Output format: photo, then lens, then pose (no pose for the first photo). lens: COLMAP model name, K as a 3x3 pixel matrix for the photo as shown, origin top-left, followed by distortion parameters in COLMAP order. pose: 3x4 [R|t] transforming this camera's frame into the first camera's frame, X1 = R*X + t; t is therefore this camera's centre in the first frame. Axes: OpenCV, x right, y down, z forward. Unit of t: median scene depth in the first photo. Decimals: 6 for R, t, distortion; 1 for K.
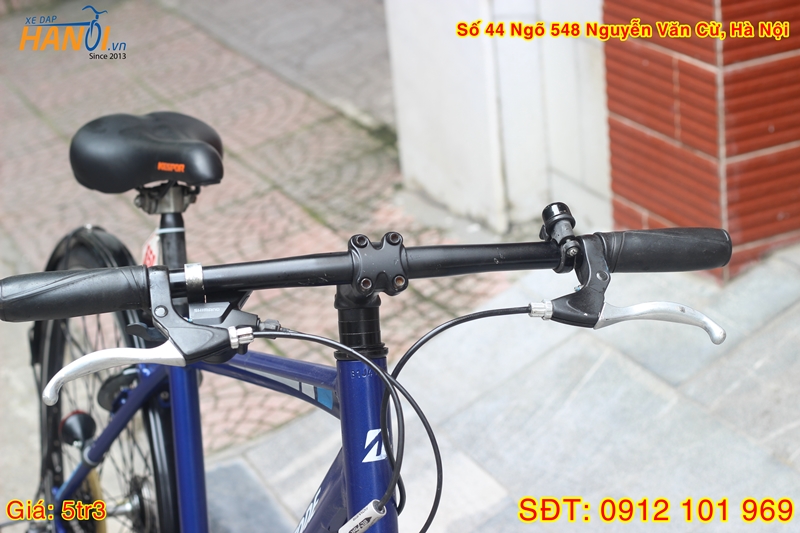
lens RADIAL K [[1916.6, 0, 400.0], [0, 1916.6, 266.5], [0, 0, 1]] dist [-0.068645, -0.169270]
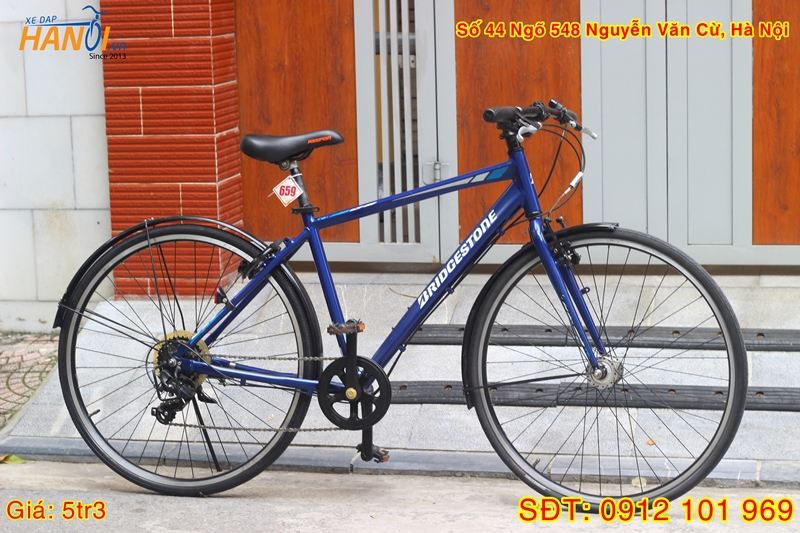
lens RADIAL K [[1885.6, 0, 400.0], [0, 1885.6, 266.5], [0, 0, 1]] dist [-0.112039, 0.314079]
pose [[0.599113, -0.055344, 0.798749, -1.271765], [0.264190, 0.955400, -0.131962, 0.285155], [-0.755822, 0.290082, 0.587014, -0.271988]]
